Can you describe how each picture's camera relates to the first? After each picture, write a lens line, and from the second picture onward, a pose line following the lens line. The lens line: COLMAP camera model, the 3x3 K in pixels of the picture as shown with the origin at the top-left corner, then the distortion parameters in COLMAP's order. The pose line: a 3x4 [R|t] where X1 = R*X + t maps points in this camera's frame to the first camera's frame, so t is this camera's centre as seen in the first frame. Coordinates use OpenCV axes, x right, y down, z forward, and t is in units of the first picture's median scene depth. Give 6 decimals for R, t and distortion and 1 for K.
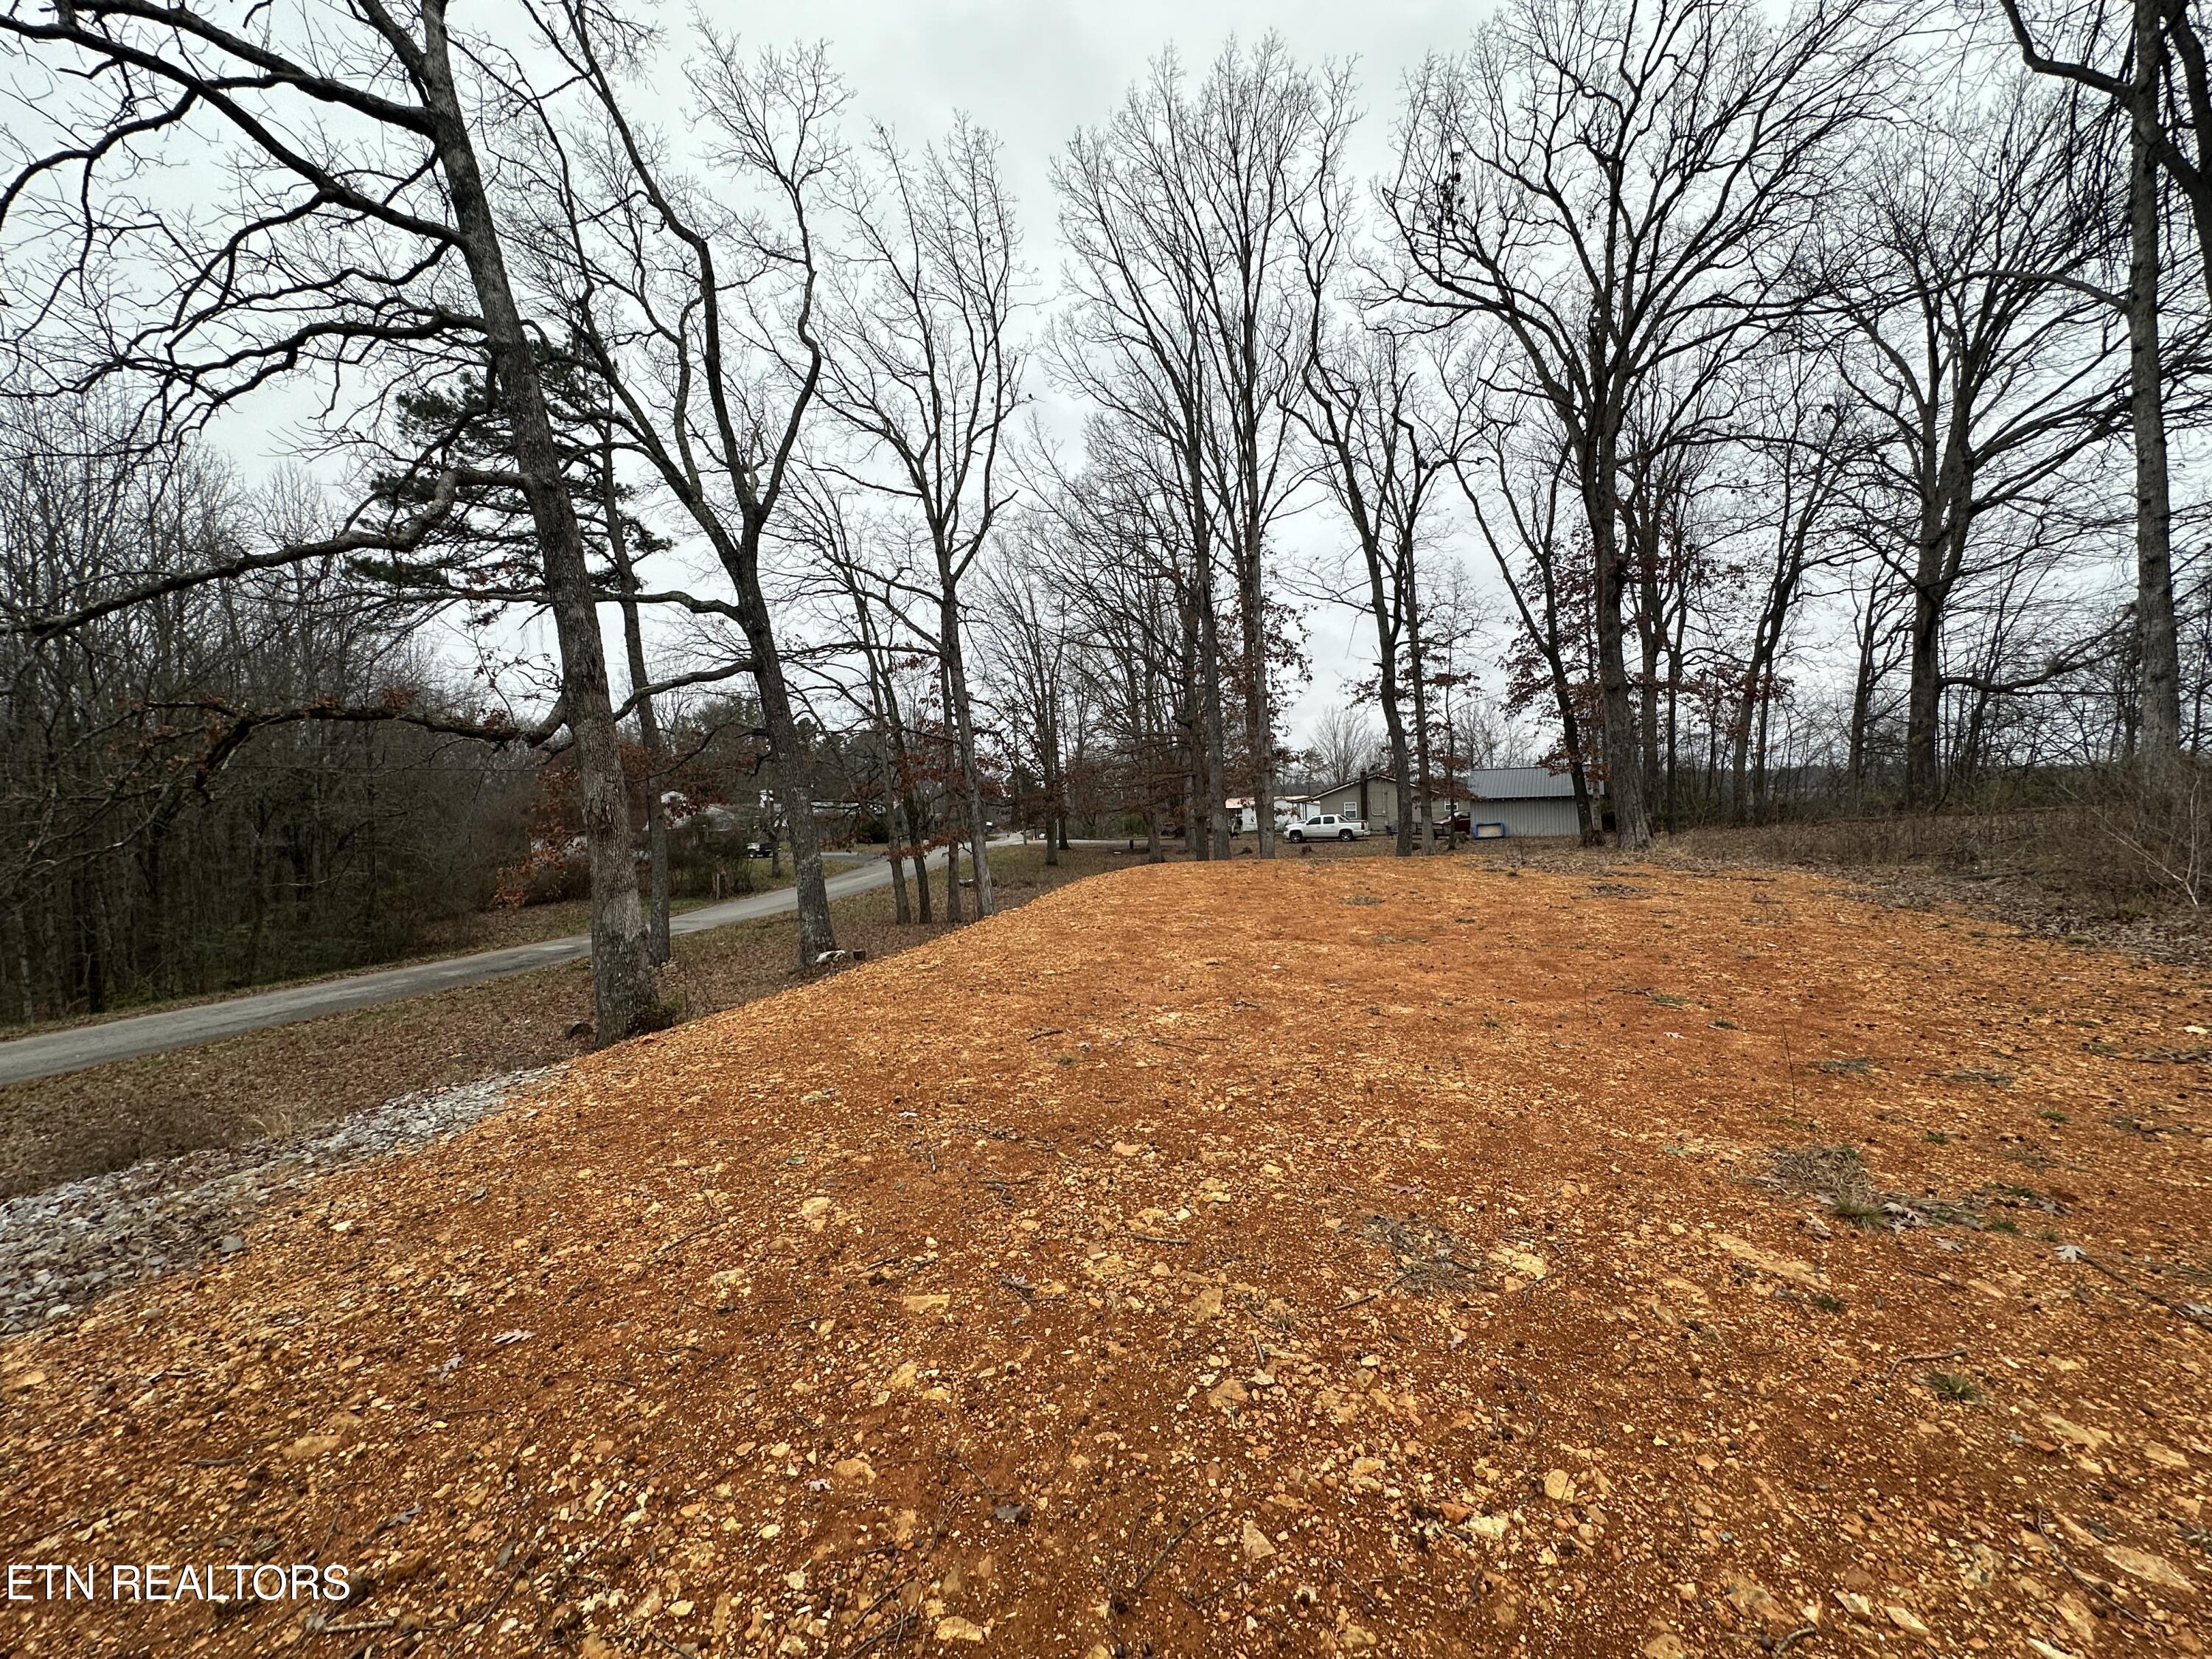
lens RADIAL K [[882.5, 0, 1105.9], [0, 882.5, 826.4], [0, 0, 1]] dist [-0.000244, 0.000005]
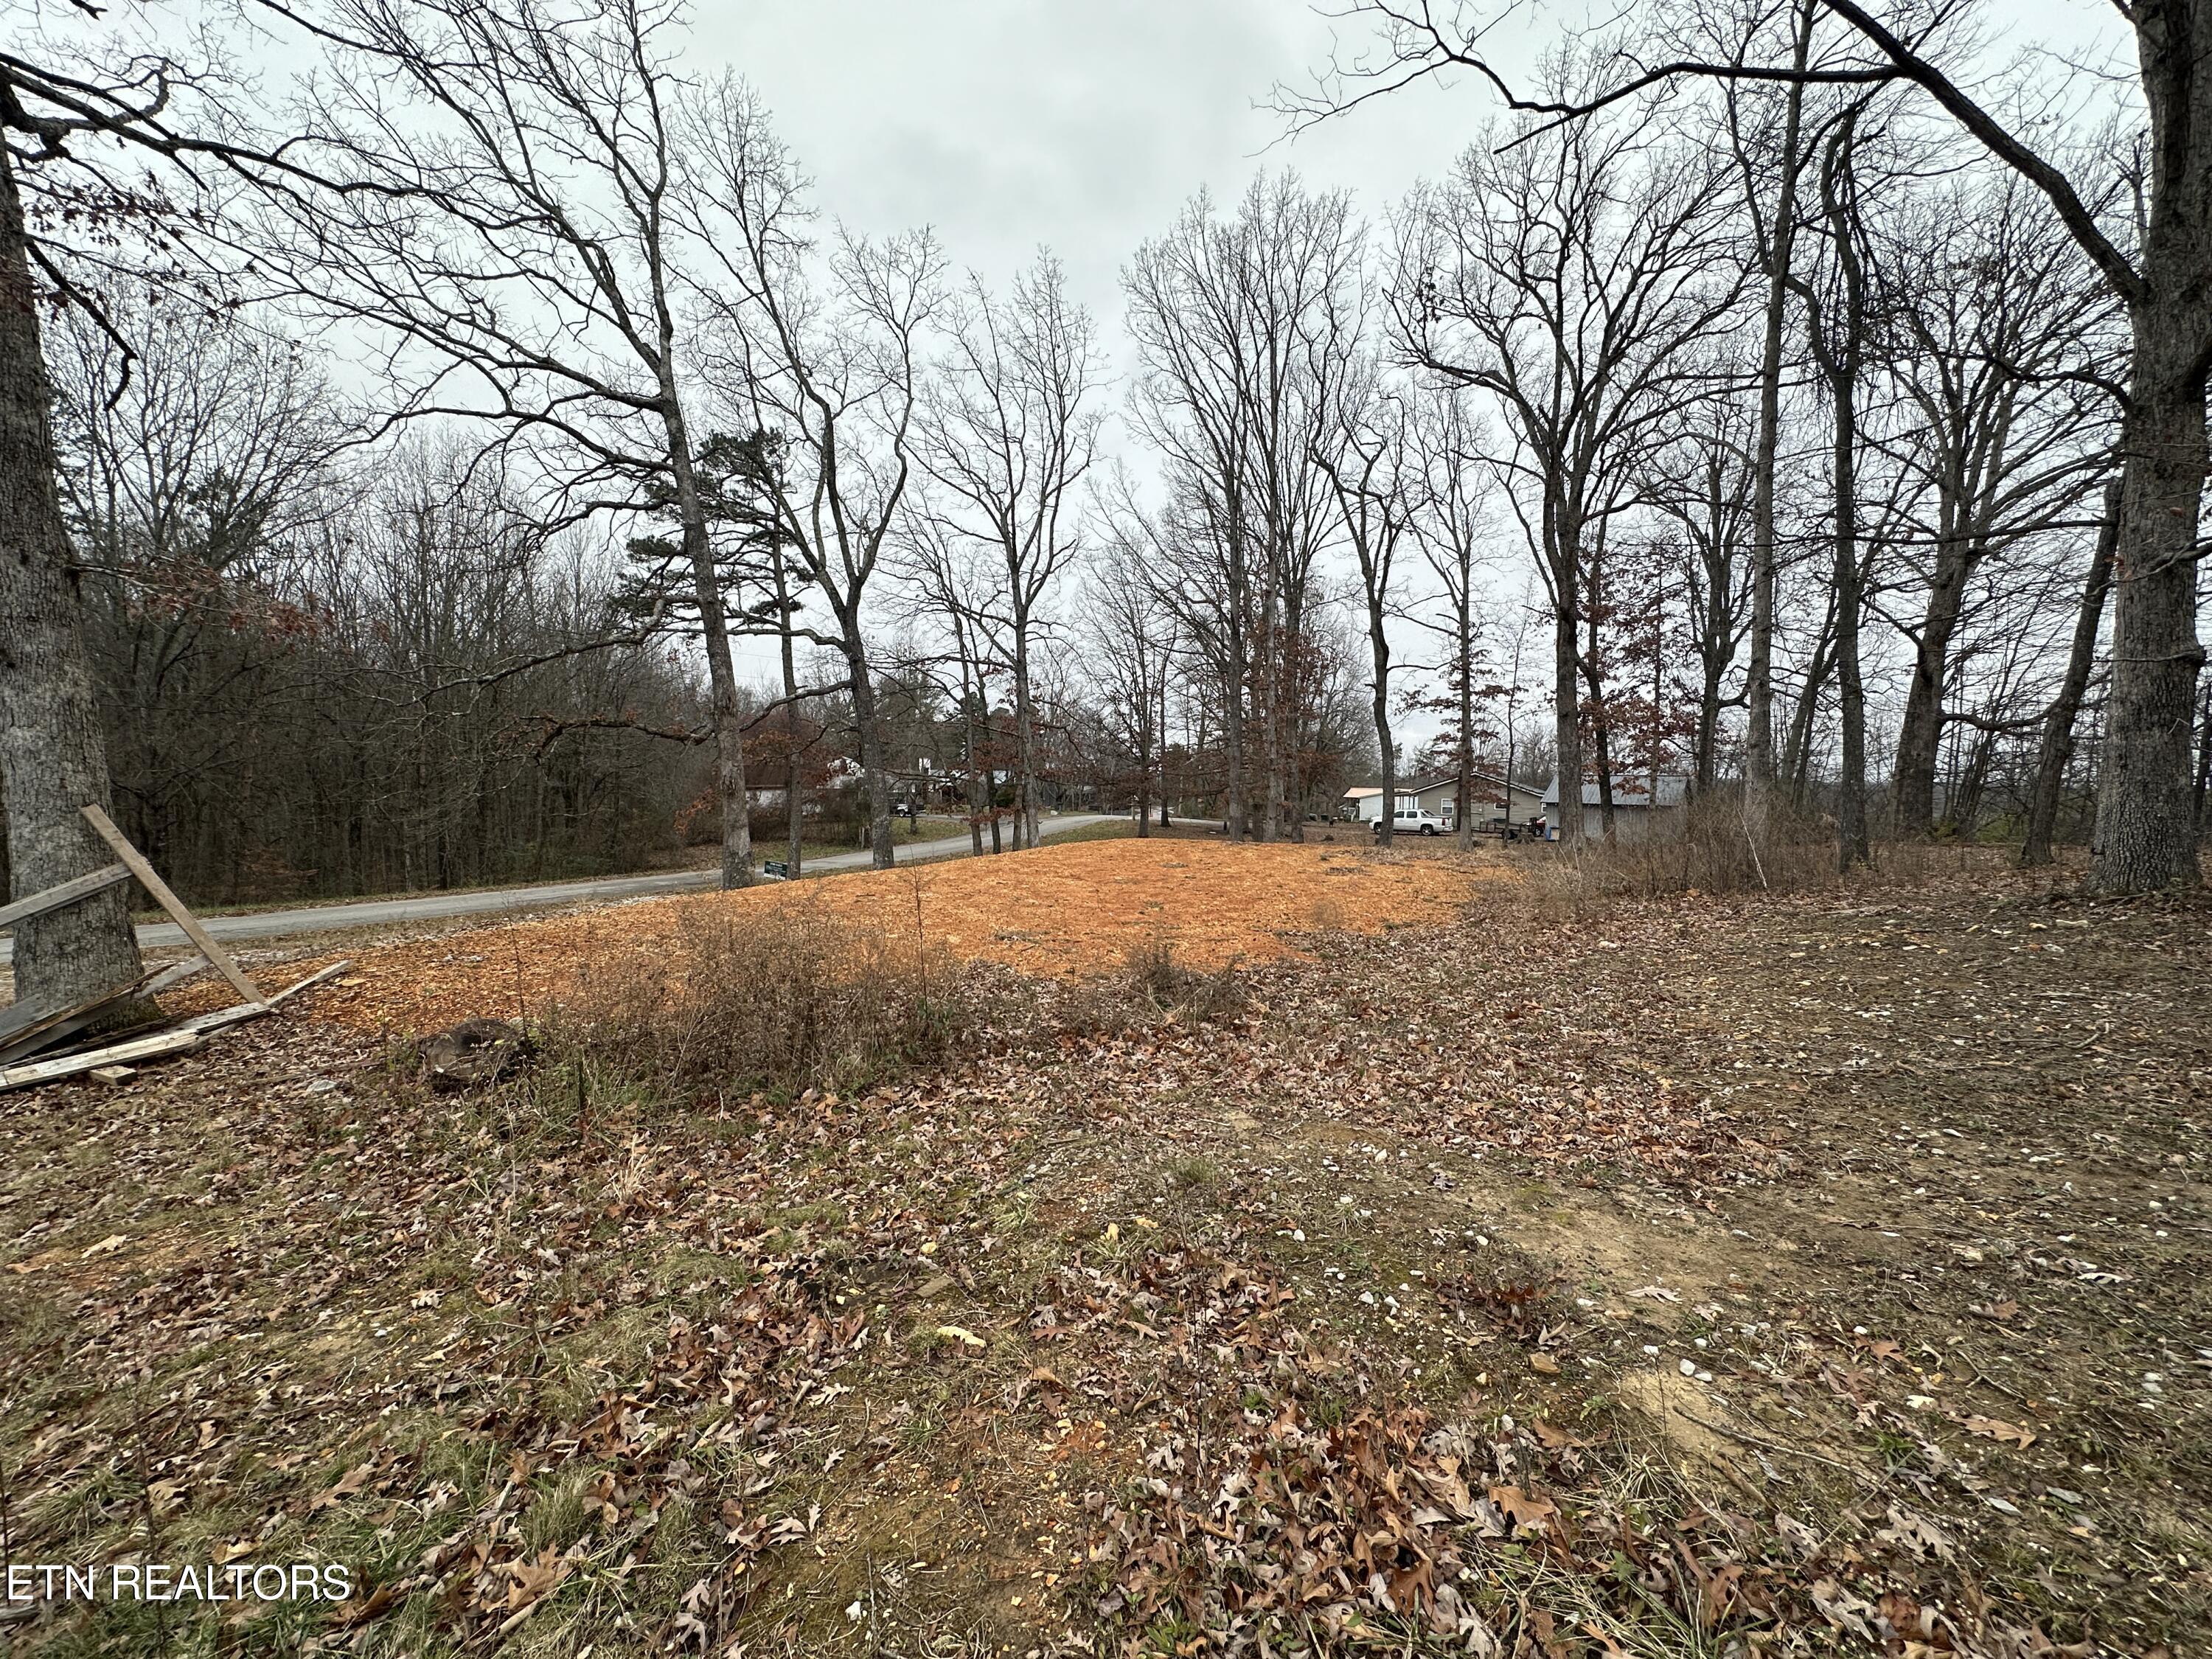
lens RADIAL K [[882.5, 0, 1104.4], [0, 882.5, 828.5], [0, 0, 1]] dist [-0.000244, 0.000005]
pose [[0.979666, 0.064395, -0.190023, 0.198931], [-0.058727, 0.997649, 0.035317, -0.012481], [0.191851, -0.023440, 0.981144, -0.234945]]
